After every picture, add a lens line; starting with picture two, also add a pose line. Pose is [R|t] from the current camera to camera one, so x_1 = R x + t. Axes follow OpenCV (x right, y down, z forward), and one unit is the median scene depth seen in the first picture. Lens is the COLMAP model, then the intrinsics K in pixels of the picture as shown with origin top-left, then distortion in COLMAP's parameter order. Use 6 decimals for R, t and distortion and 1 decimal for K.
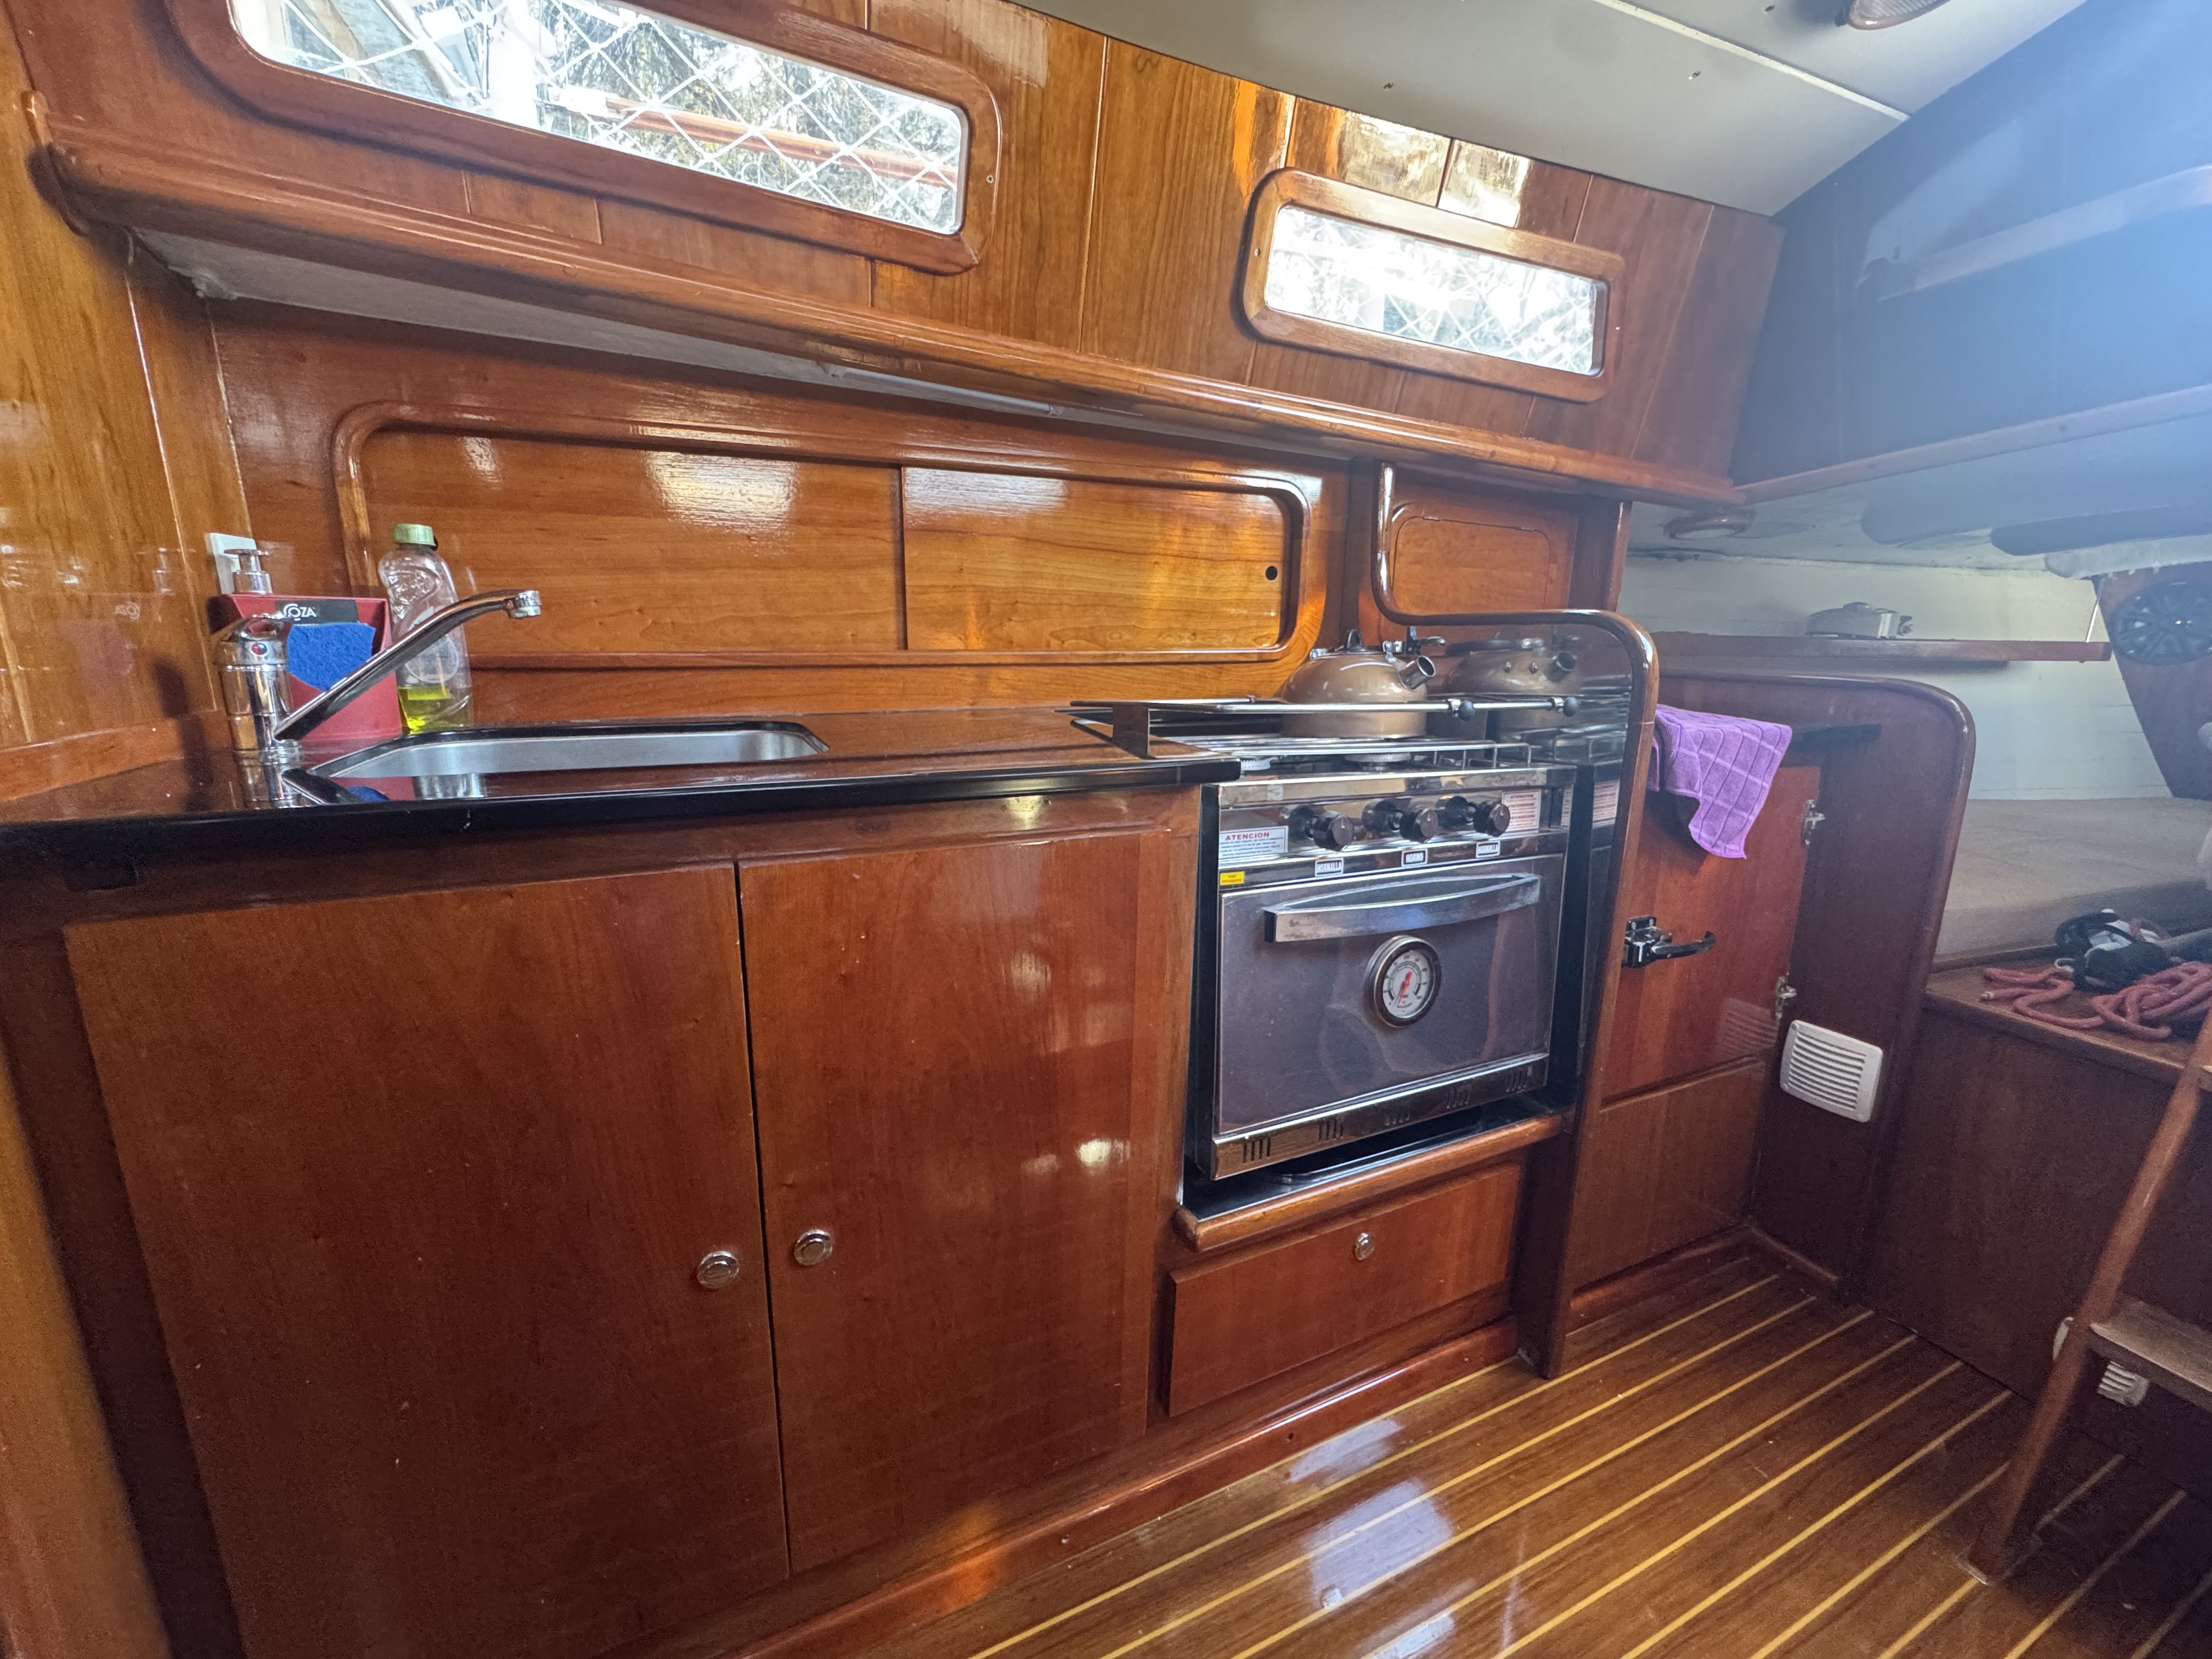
lens RADIAL K [[889.4, 0, 1102.6], [0, 889.4, 827.0], [0, 0, 1]] dist [-0.001241, -0.000266]
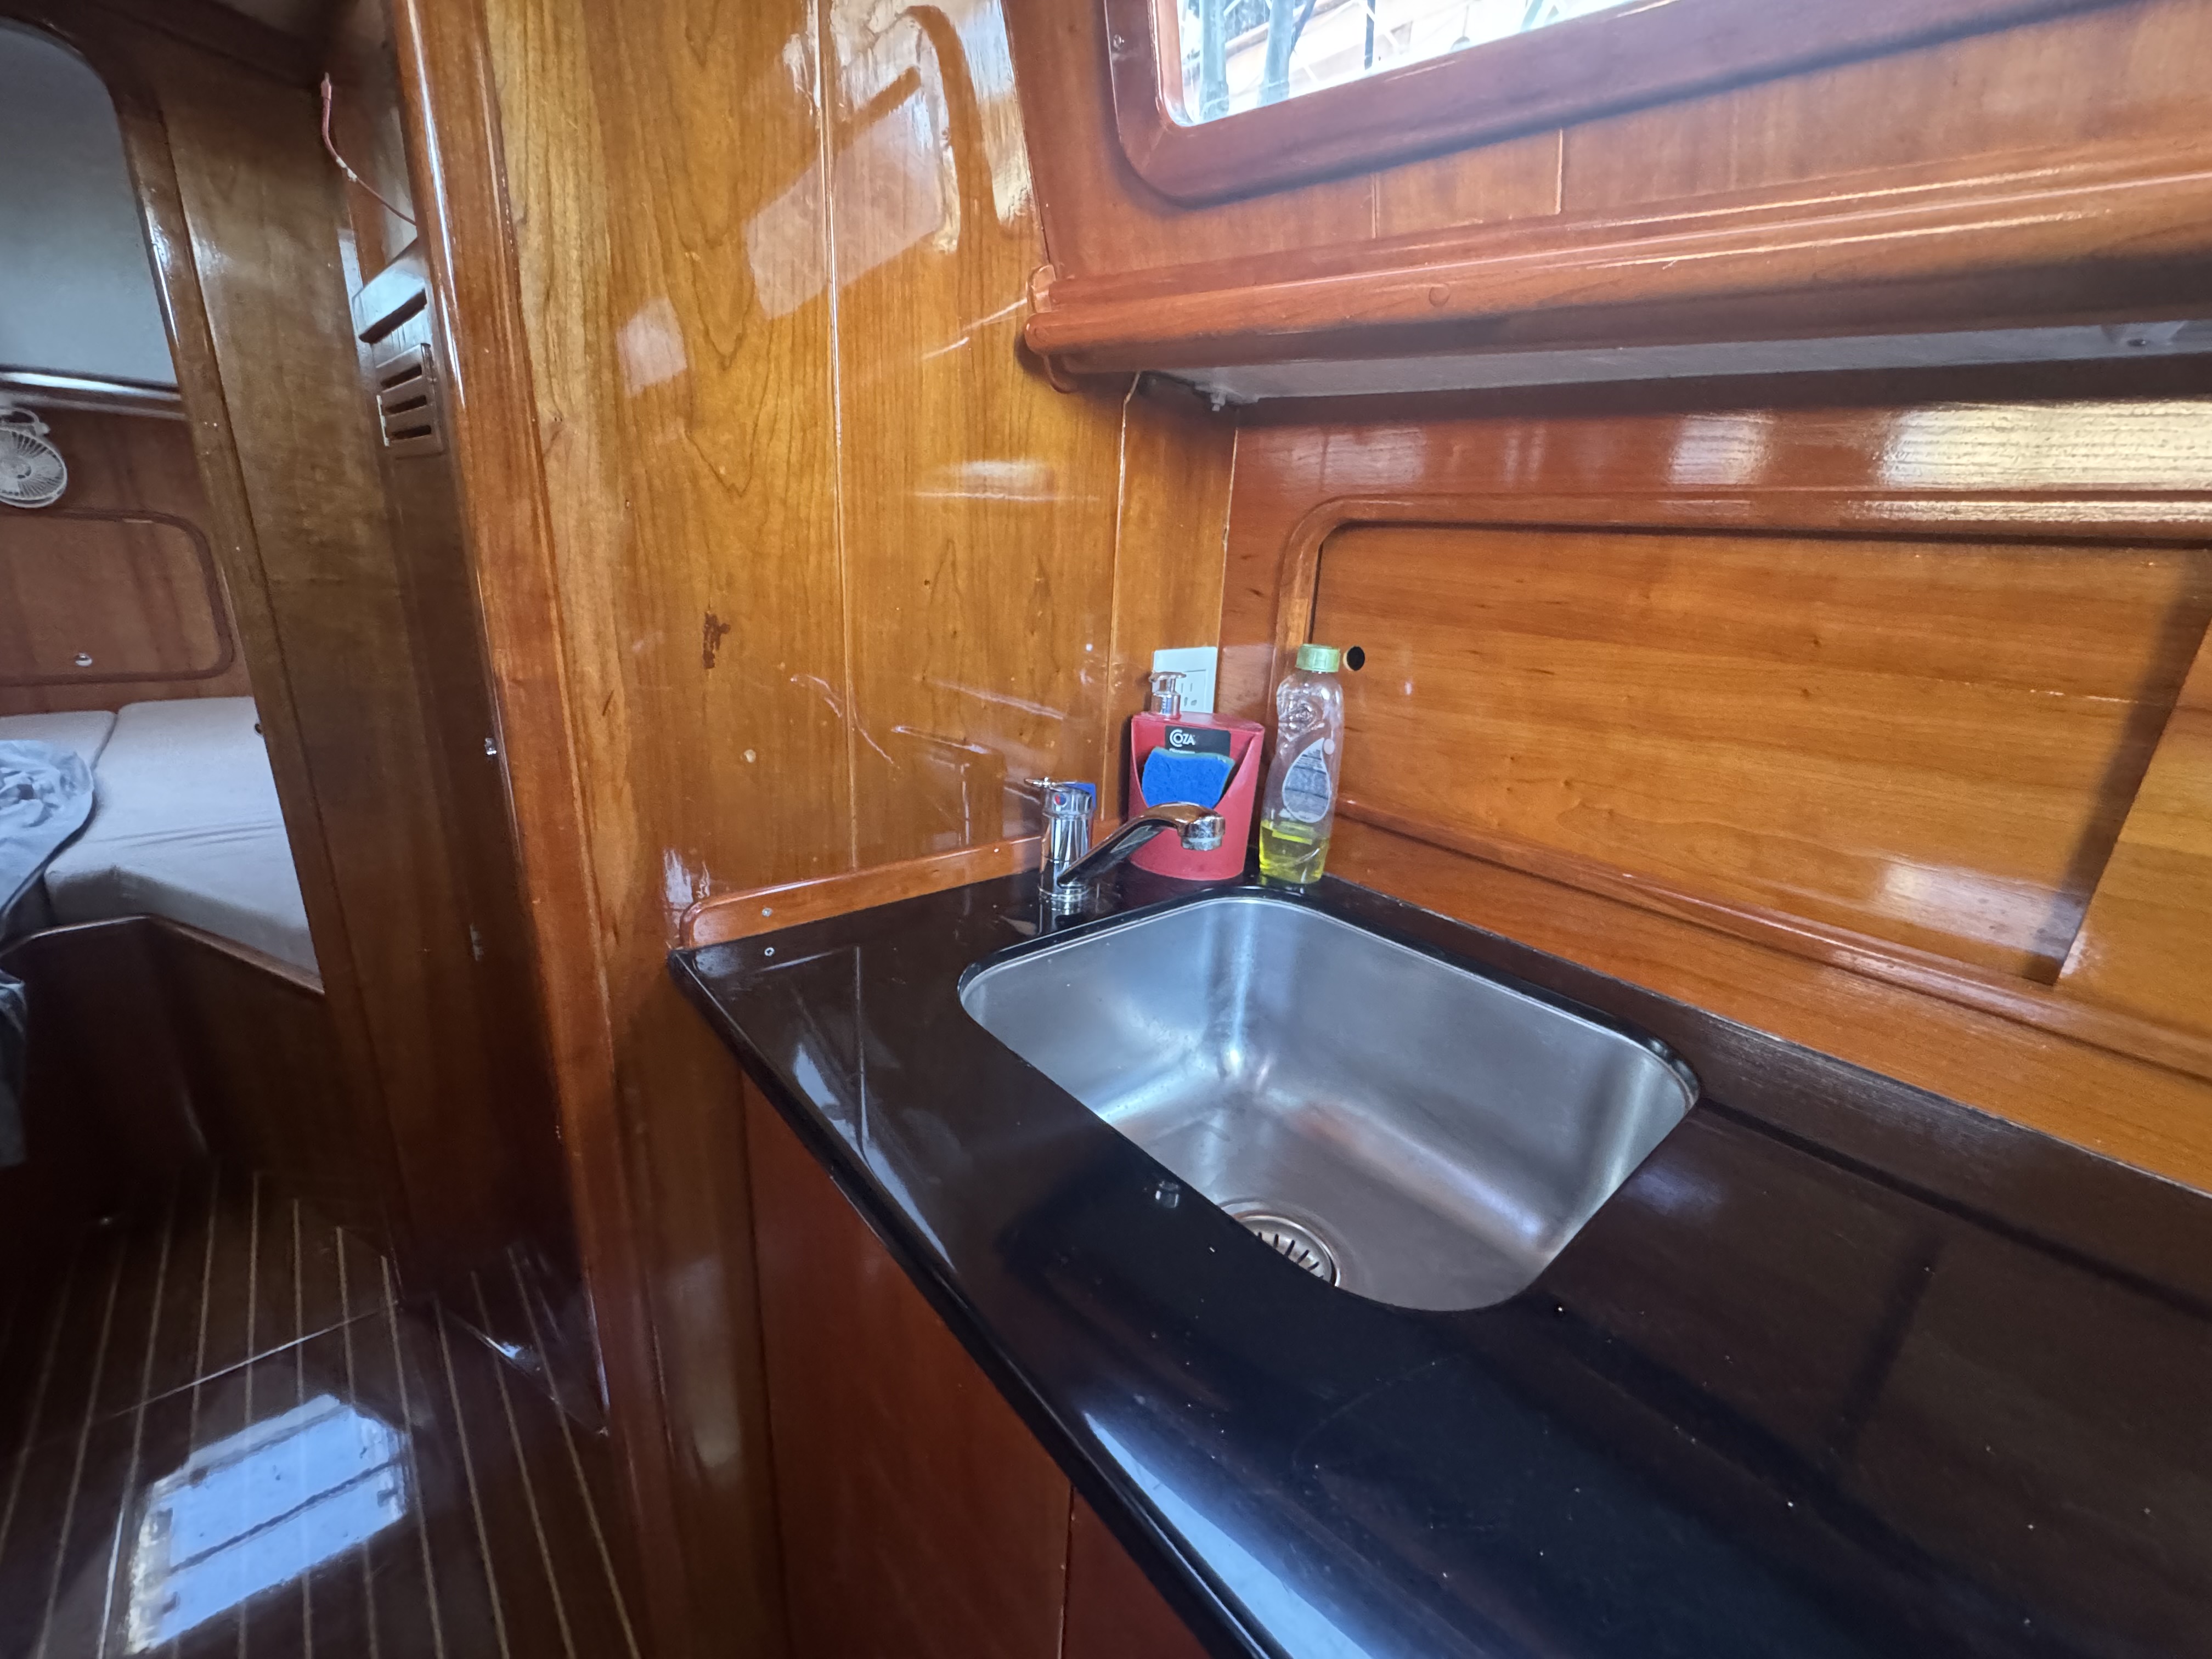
lens RADIAL K [[889.4, 0, 1102.6], [0, 889.4, 827.0], [0, 0, 1]] dist [-0.001241, -0.000266]
pose [[0.279430, 0.298454, -0.912603, -0.021777], [-0.258720, 0.938713, 0.227775, -0.243970], [0.924653, 0.172461, 0.339521, 0.430400]]
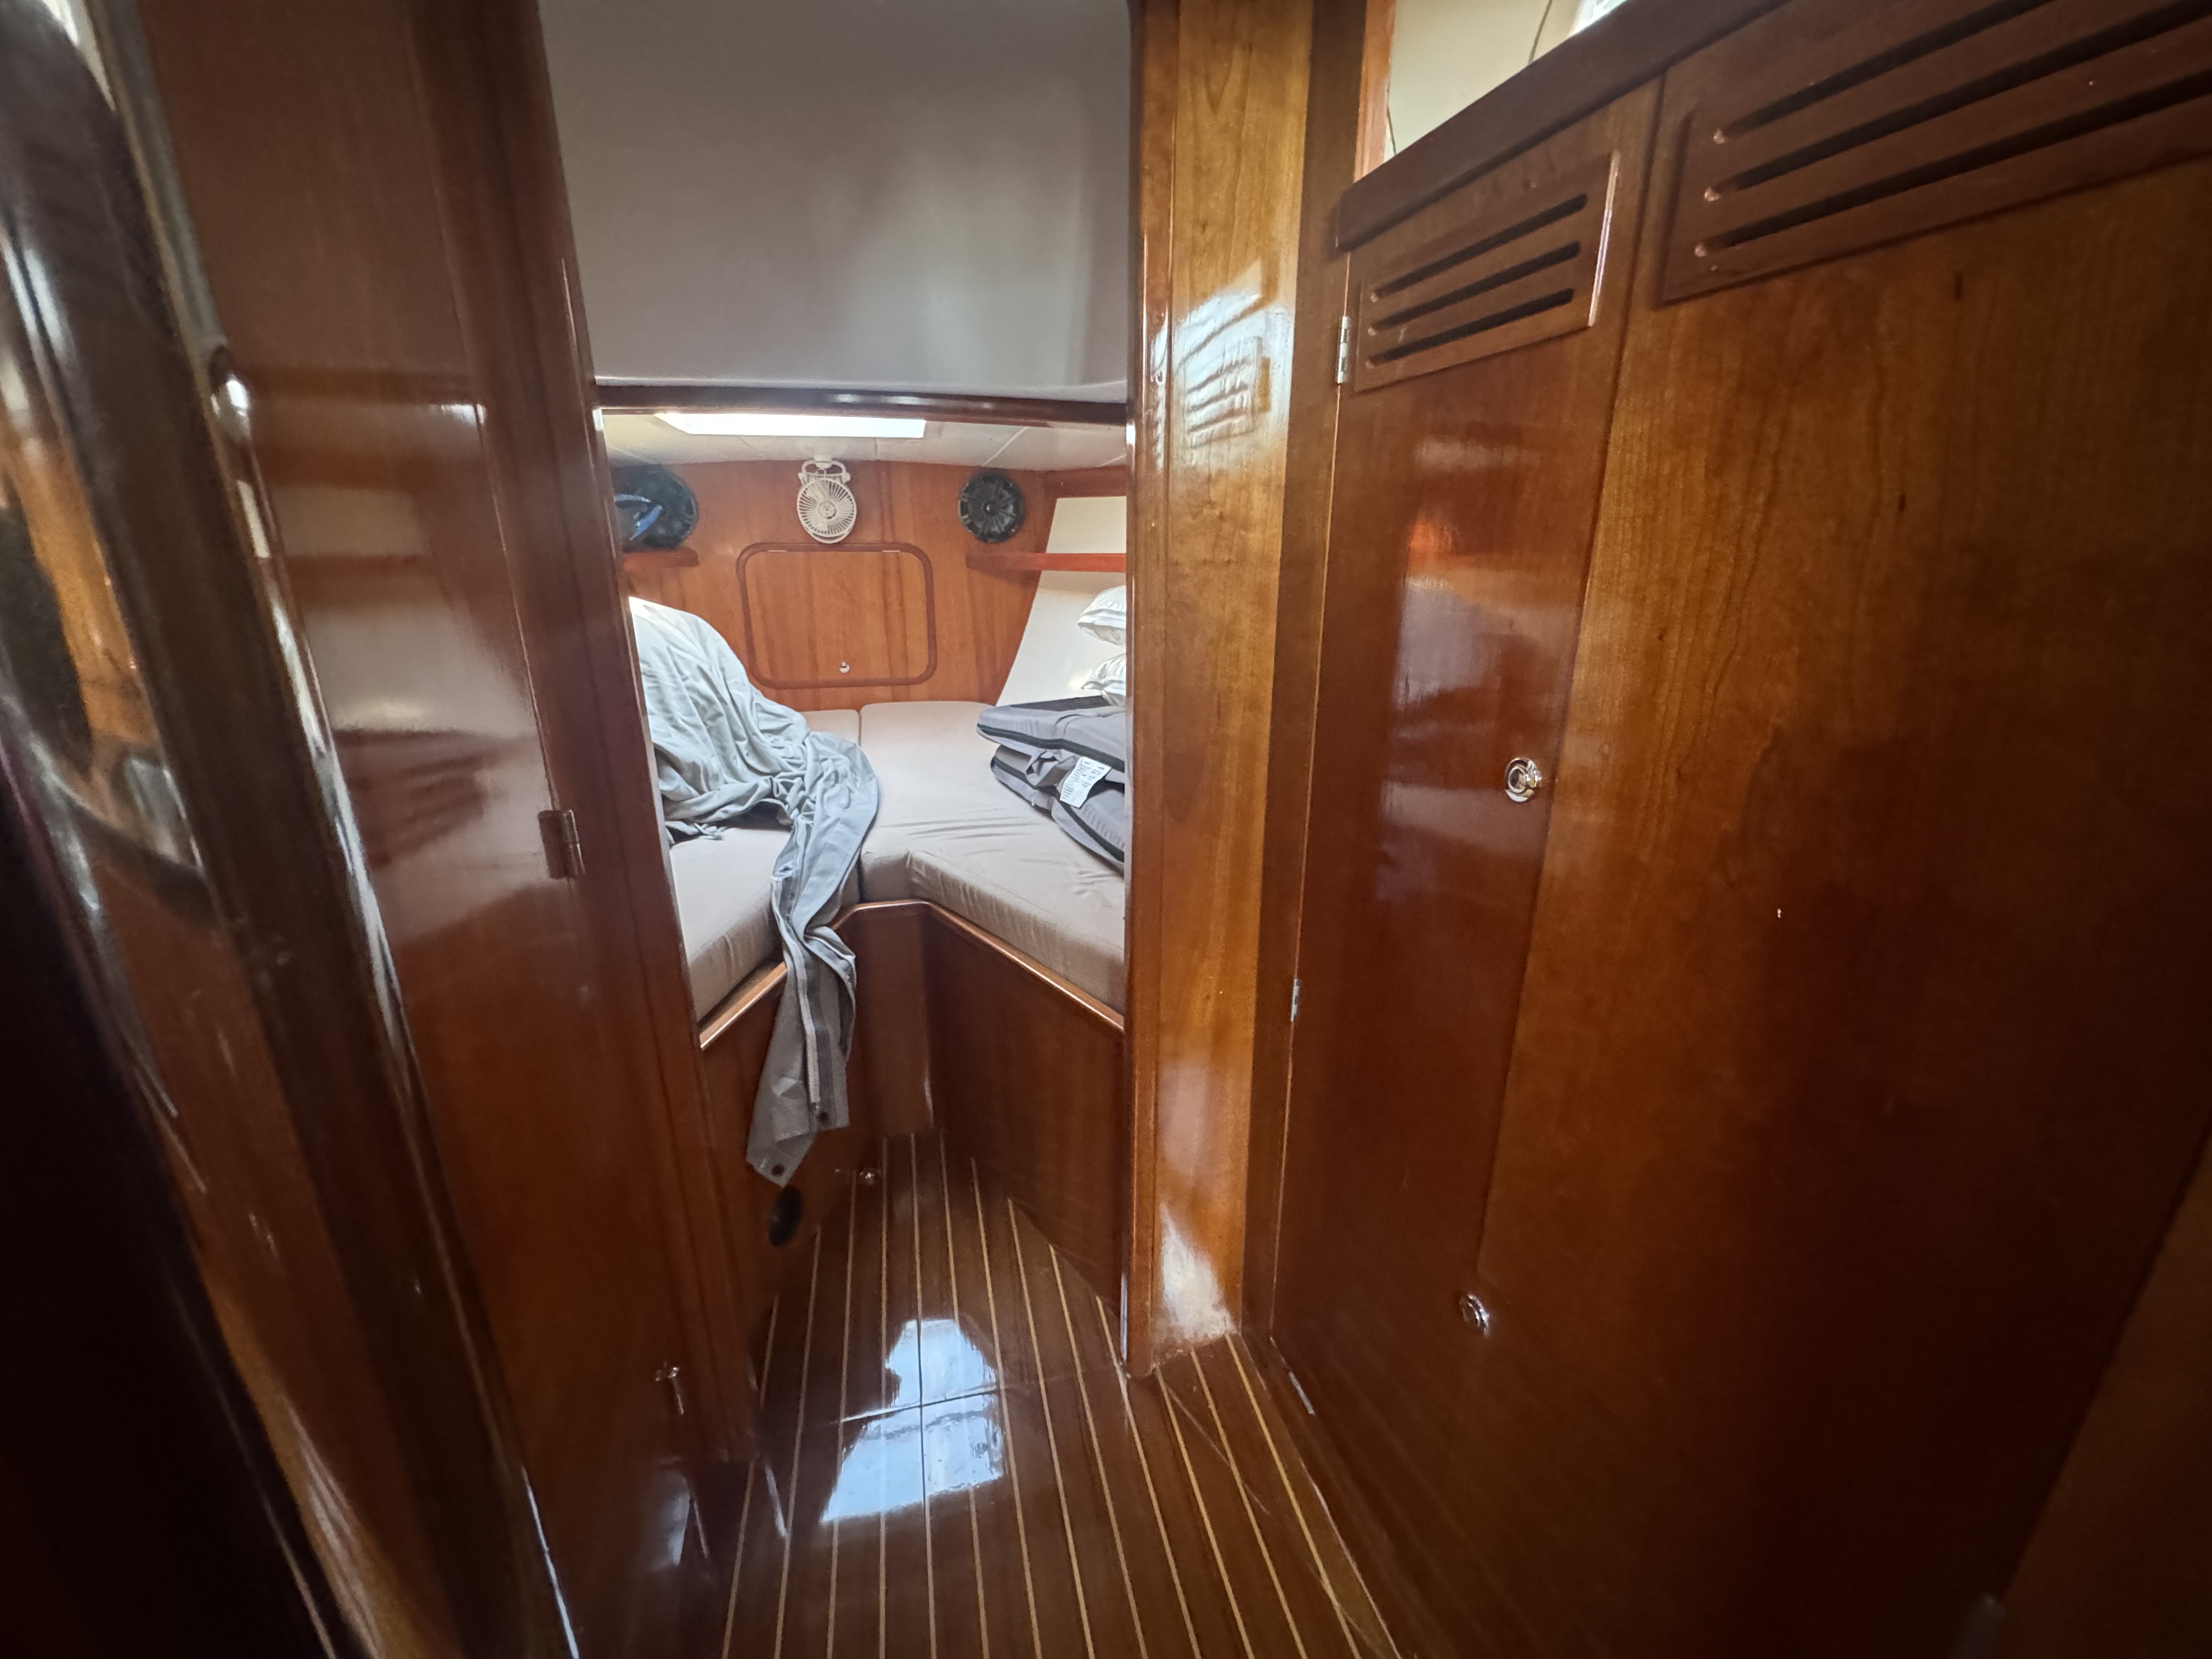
lens RADIAL K [[889.4, 0, 1102.6], [0, 889.4, 827.0], [0, 0, 1]] dist [-0.001241, -0.000266]
pose [[-0.202071, 0.281691, -0.937986, -0.330244], [-0.213000, 0.922178, 0.322830, -0.085977], [0.955928, 0.265026, -0.126345, 0.029848]]
